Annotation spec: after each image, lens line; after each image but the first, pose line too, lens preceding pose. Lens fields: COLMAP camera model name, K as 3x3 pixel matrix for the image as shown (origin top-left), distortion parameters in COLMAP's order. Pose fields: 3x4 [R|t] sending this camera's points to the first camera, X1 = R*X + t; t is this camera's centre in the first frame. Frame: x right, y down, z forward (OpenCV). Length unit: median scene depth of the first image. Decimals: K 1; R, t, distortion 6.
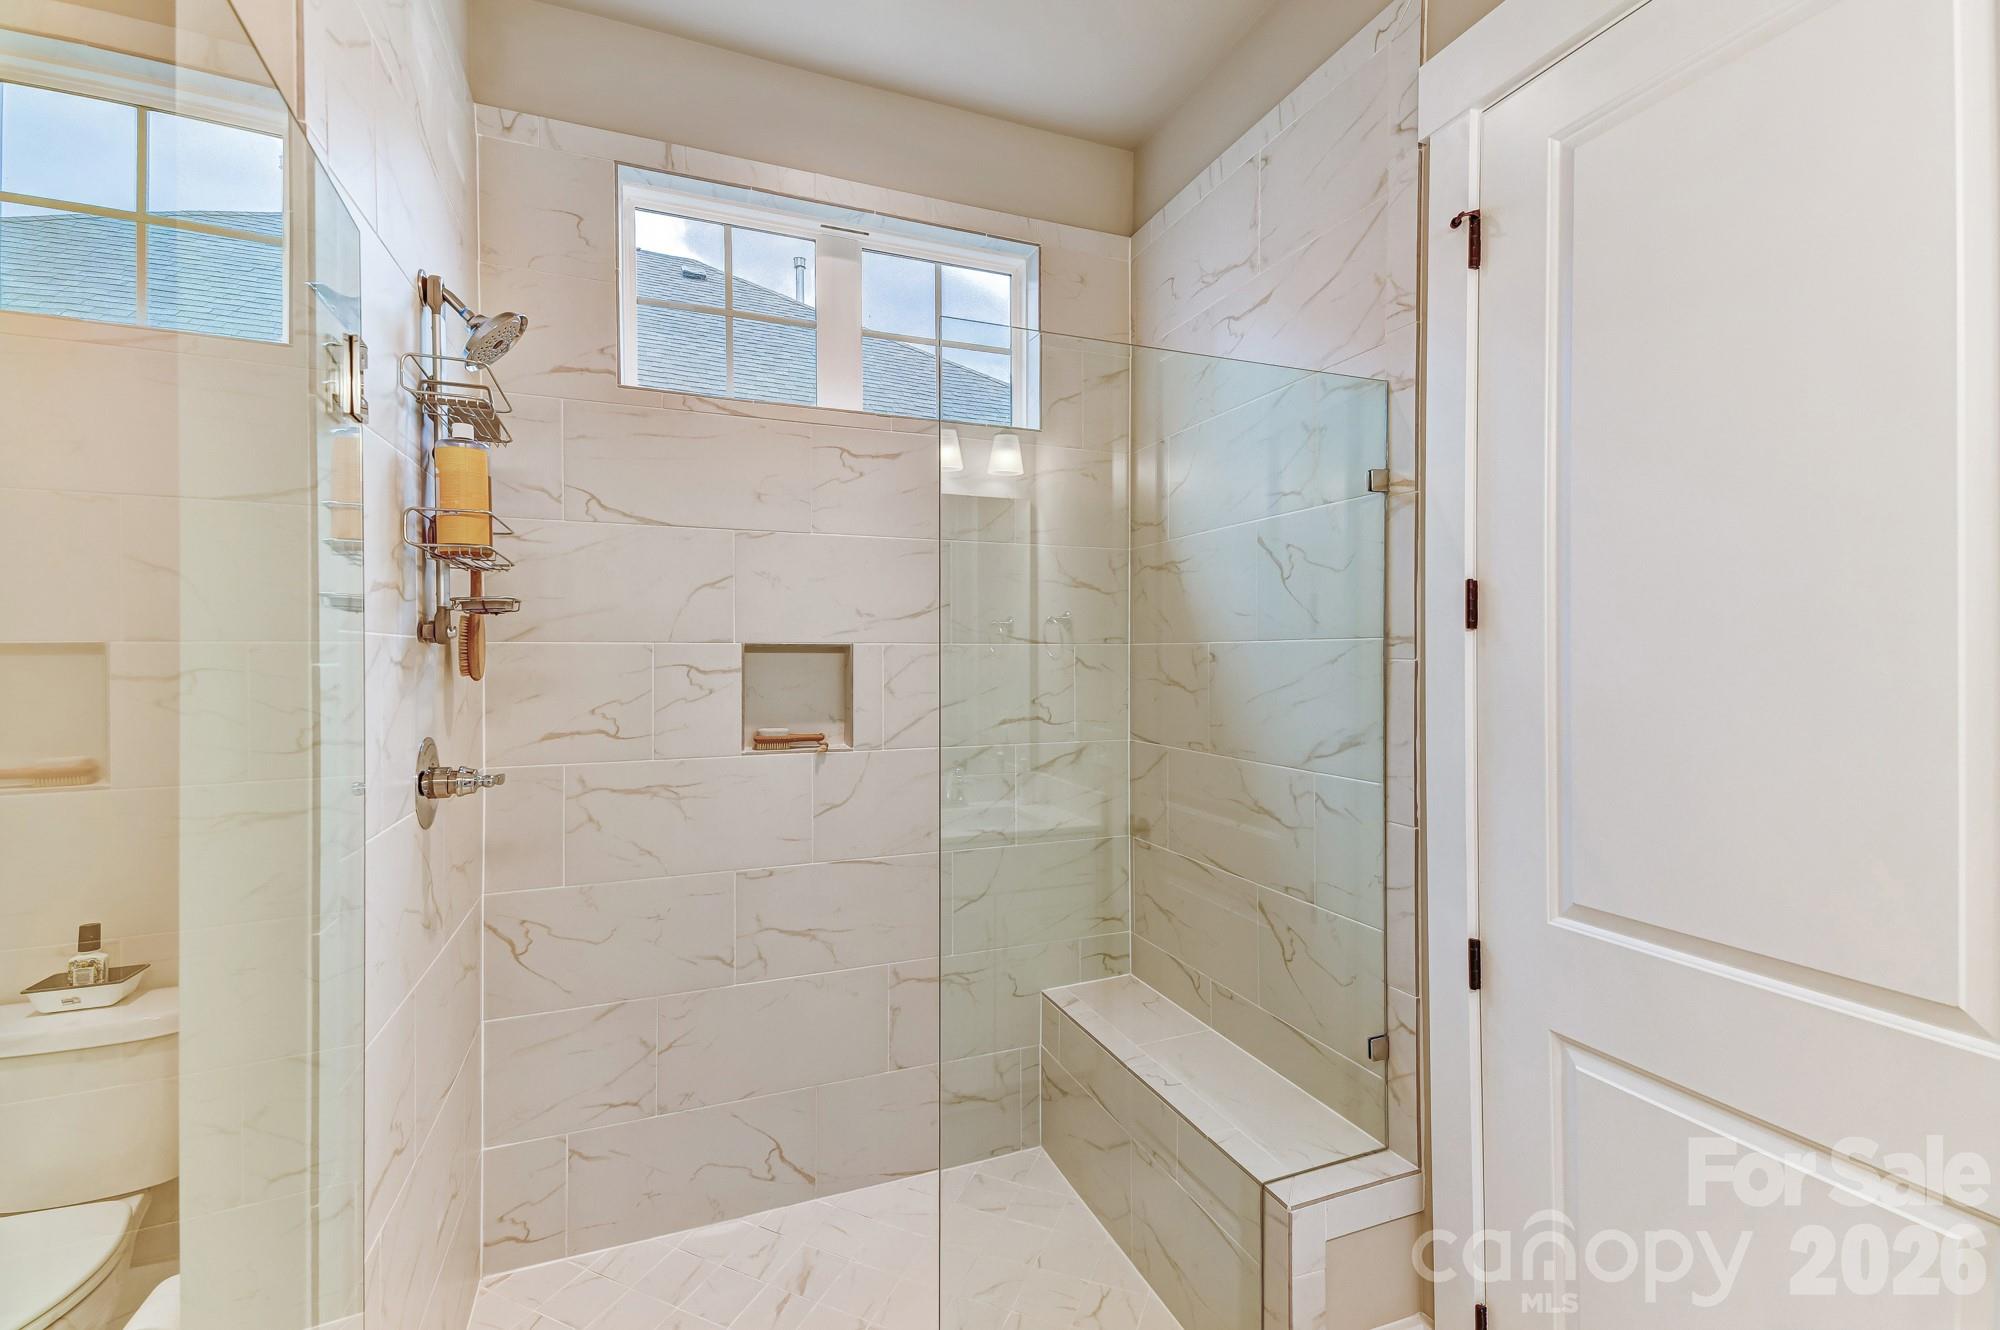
lens RADIAL K [[887.5, 0, 1008.1], [0, 887.5, 665.3], [0, 0, 1]] dist [-0.002130, -0.000377]
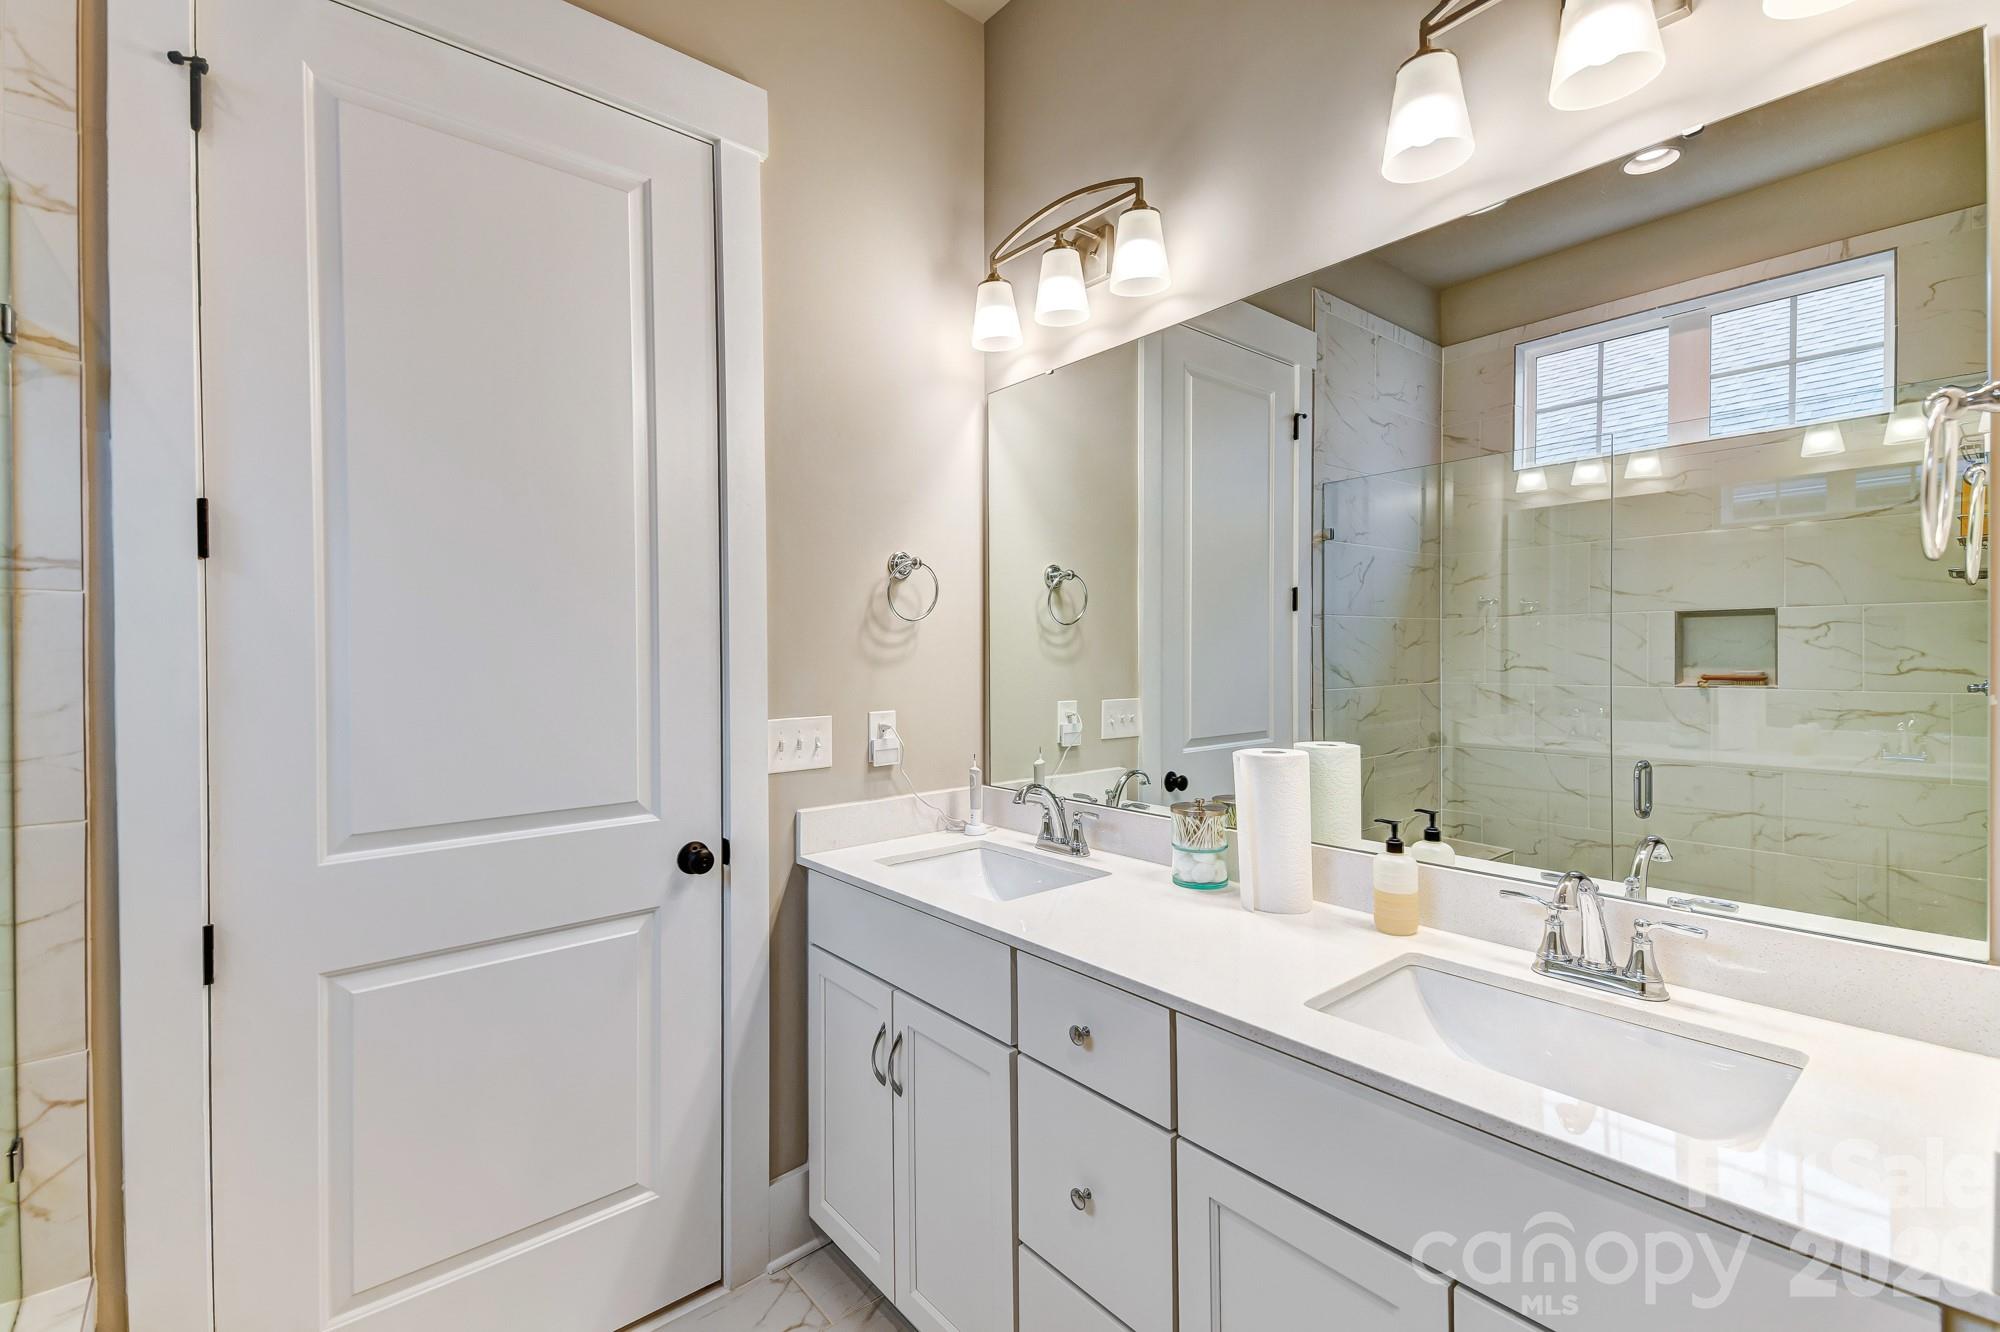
lens RADIAL K [[894.2, 0, 1006.2], [0, 894.2, 663.7], [0, 0, 1]] dist [0.000823, -0.010621]
pose [[-0.374020, -0.024058, 0.927108, -0.502950], [0.009624, 0.999509, 0.029819, 0.038148], [-0.927371, 0.020075, -0.373605, 0.561504]]
